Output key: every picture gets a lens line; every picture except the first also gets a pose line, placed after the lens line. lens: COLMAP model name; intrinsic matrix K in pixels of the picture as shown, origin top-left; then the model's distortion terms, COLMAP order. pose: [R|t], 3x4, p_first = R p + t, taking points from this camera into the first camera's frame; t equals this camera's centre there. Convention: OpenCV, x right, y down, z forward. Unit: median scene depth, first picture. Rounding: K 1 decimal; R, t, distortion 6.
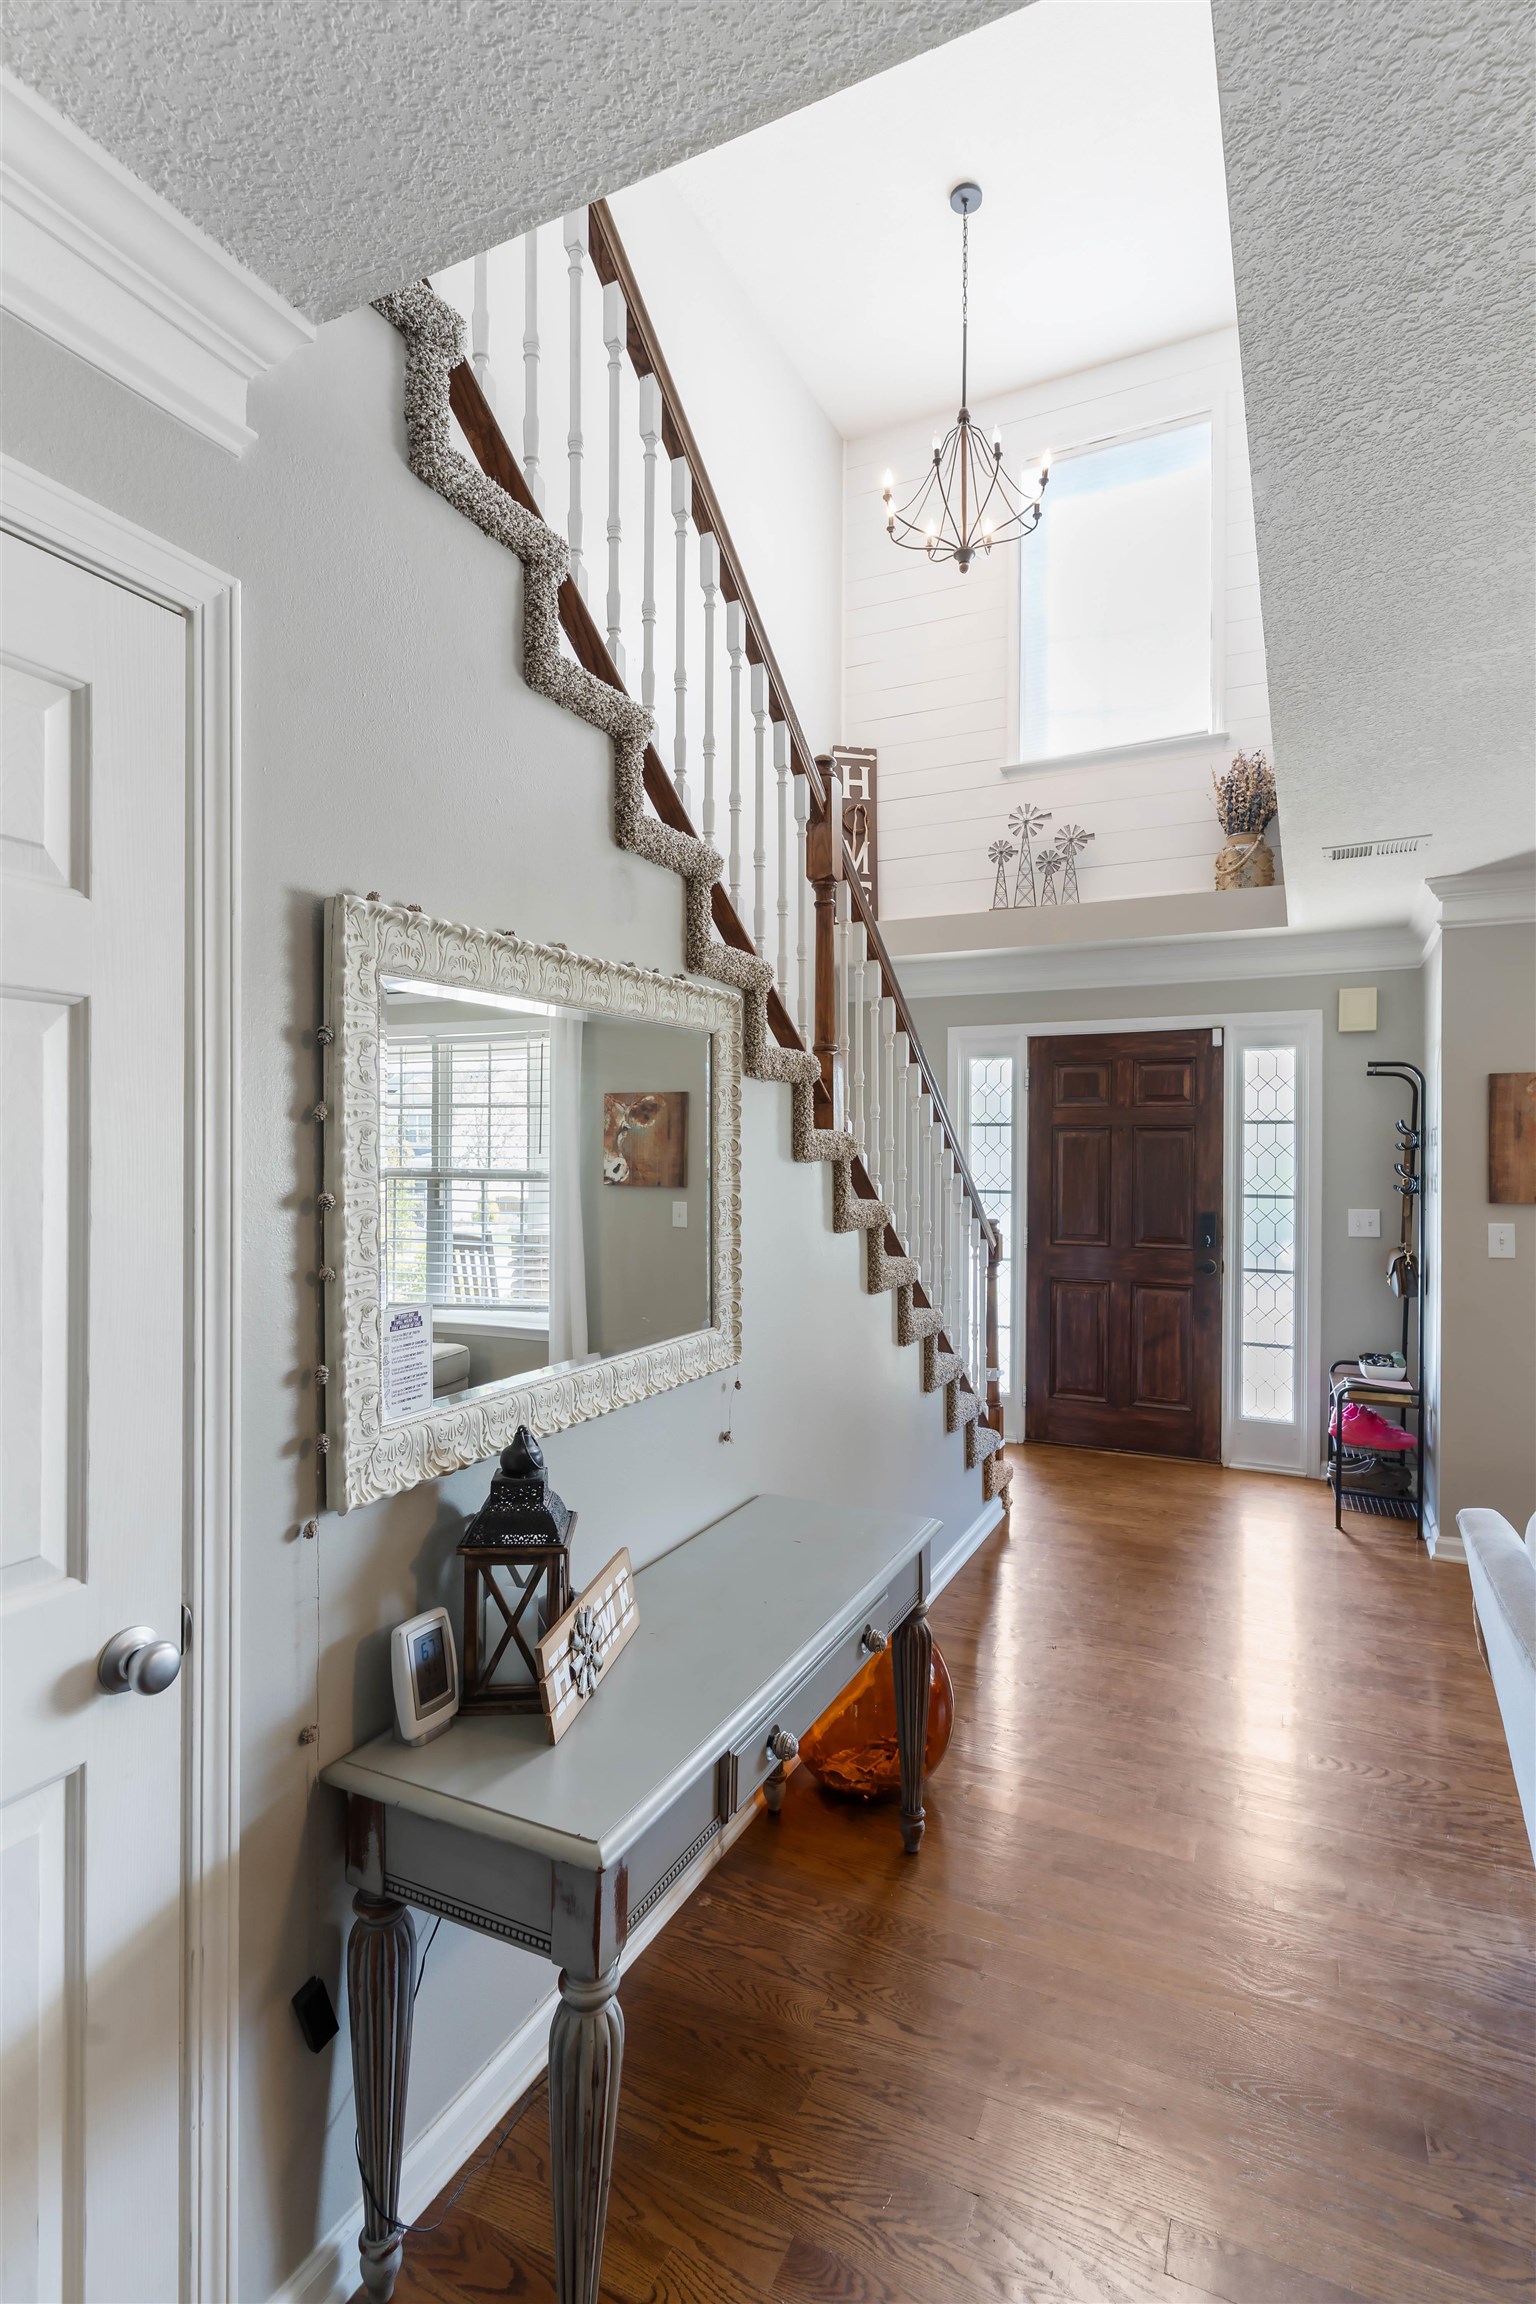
lens RADIAL K [[1113.8, 0, 768.0], [0, 1113.8, 1152.0], [0, 0, 1]] dist [-0.001923, -0.000270]
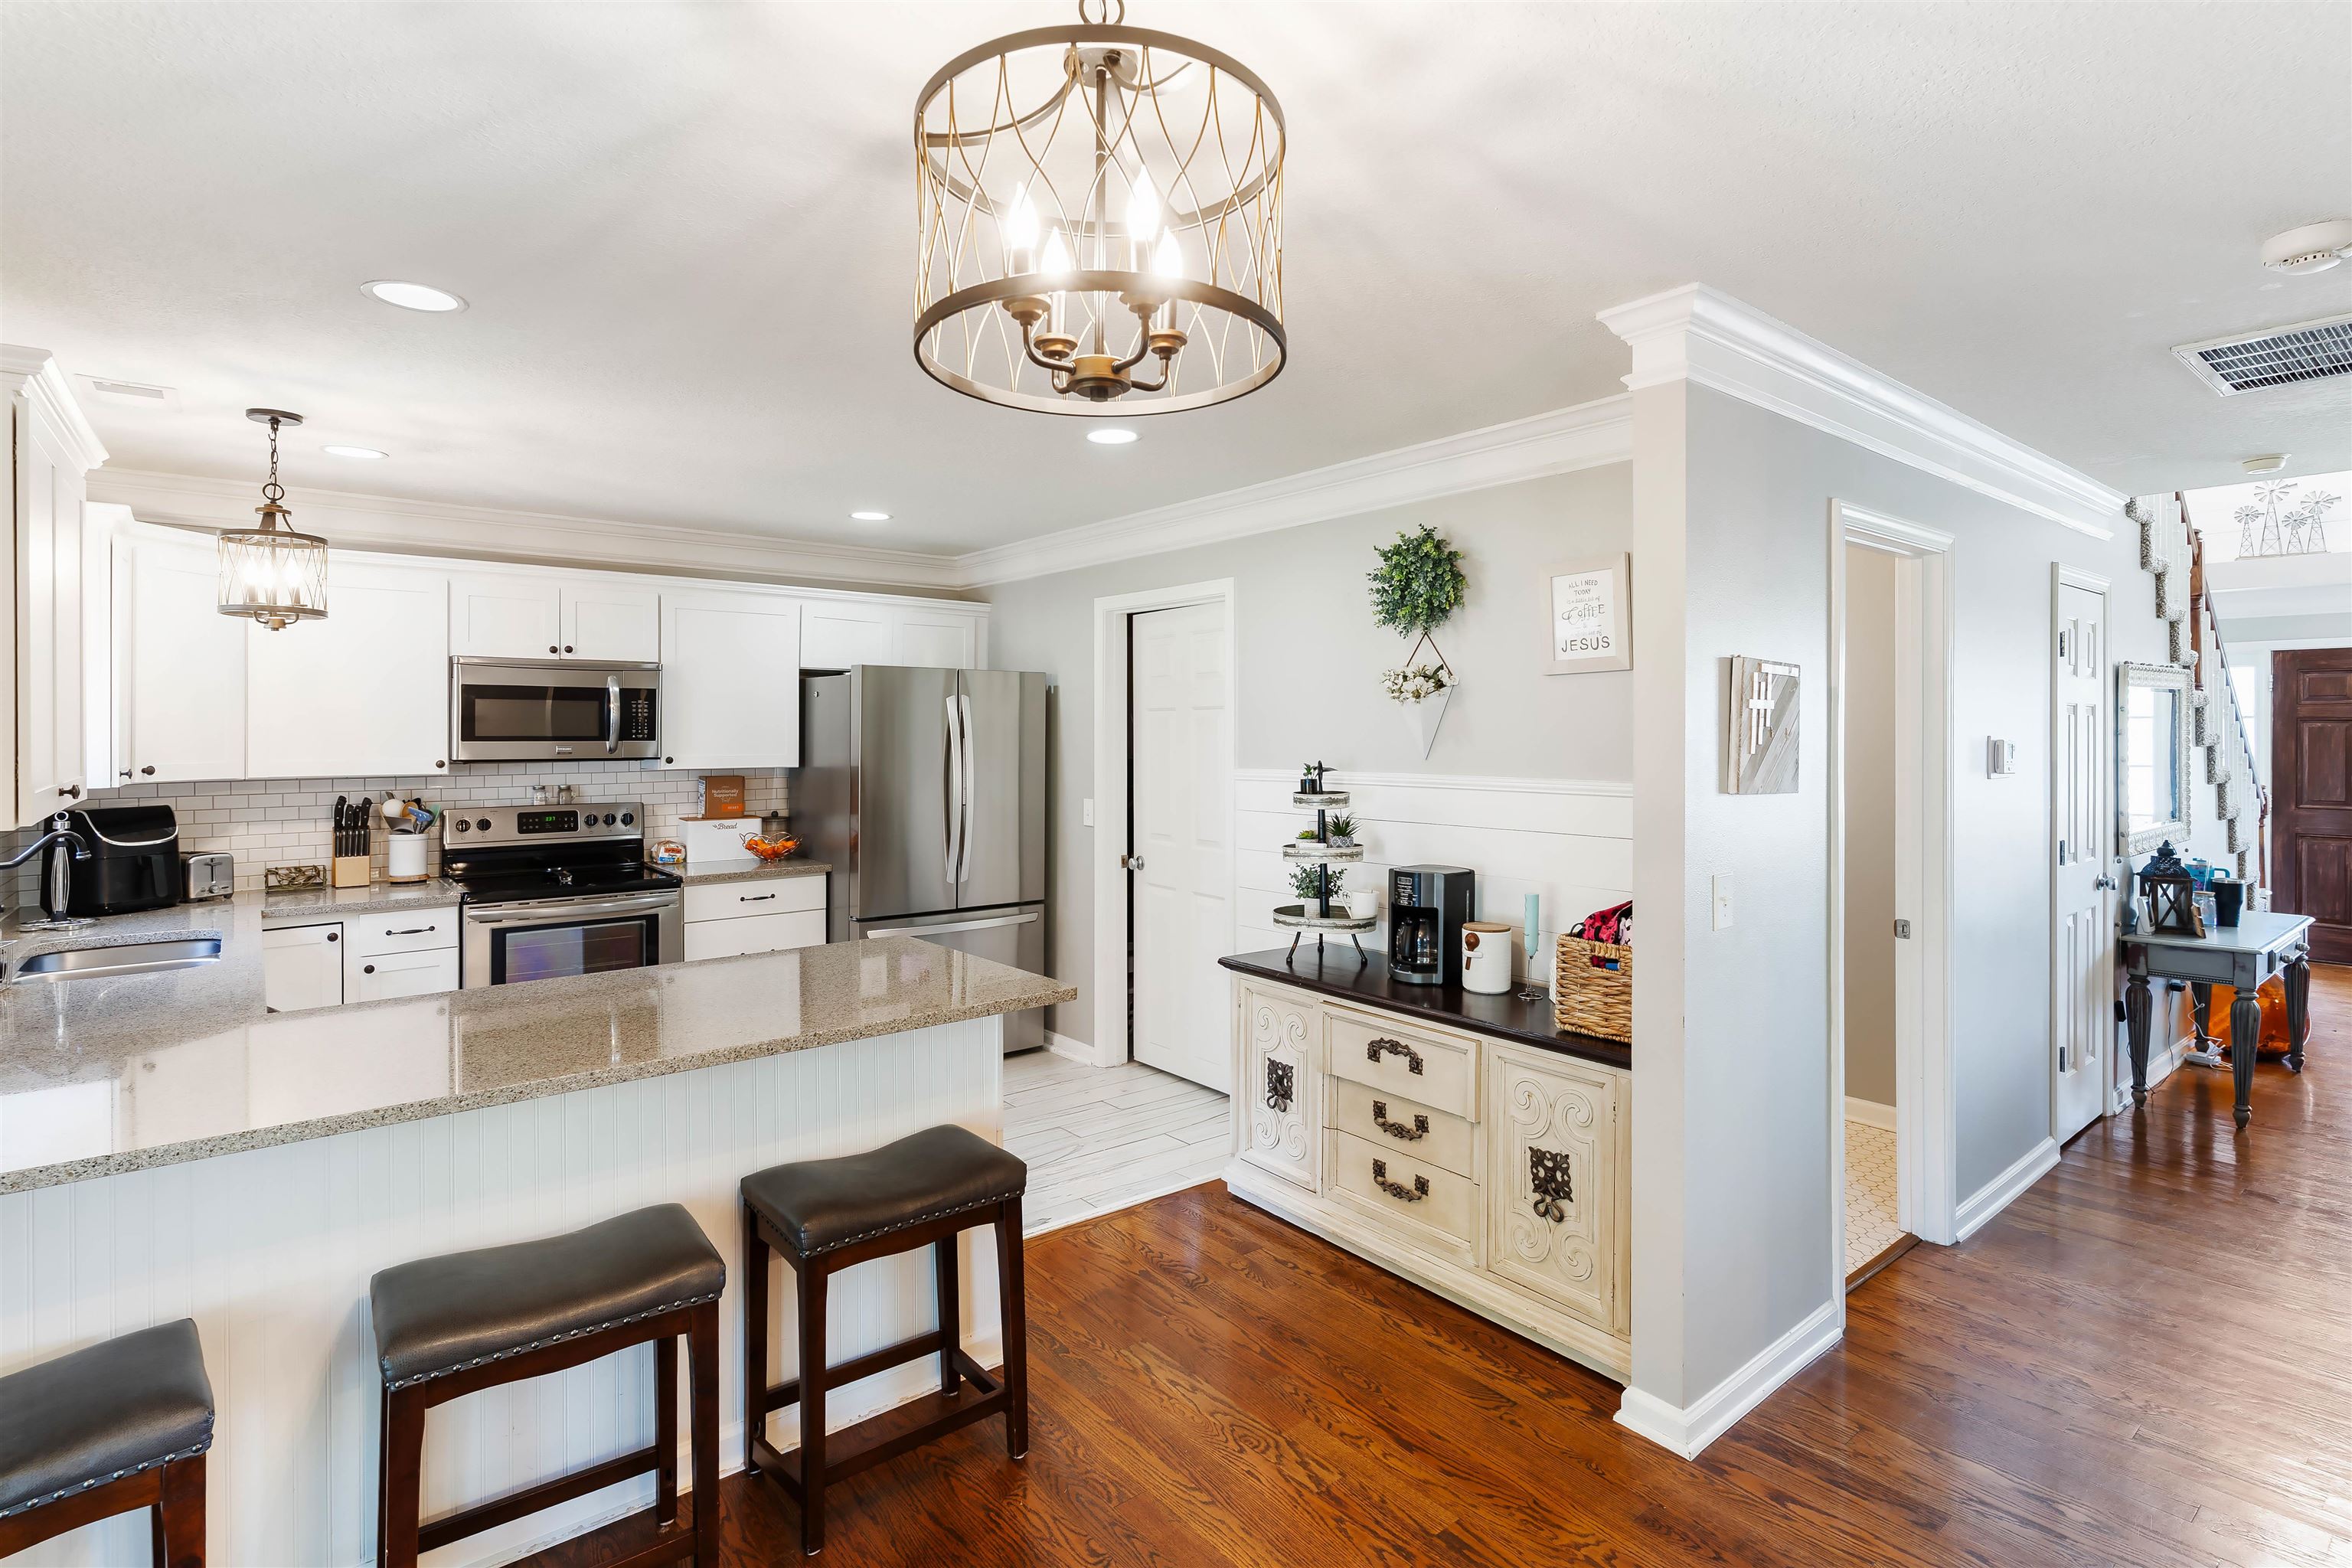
lens RADIAL K [[1158.1, 0, 1177.3], [0, 1158.1, 718.8], [0, 0, 1]] dist [0.001998, 0.000398]
pose [[0.906334, -0.003680, -0.422545, -0.372392], [0.000624, 0.999973, -0.007372, -0.013017], [0.422561, 0.006418, 0.906312, -0.819018]]
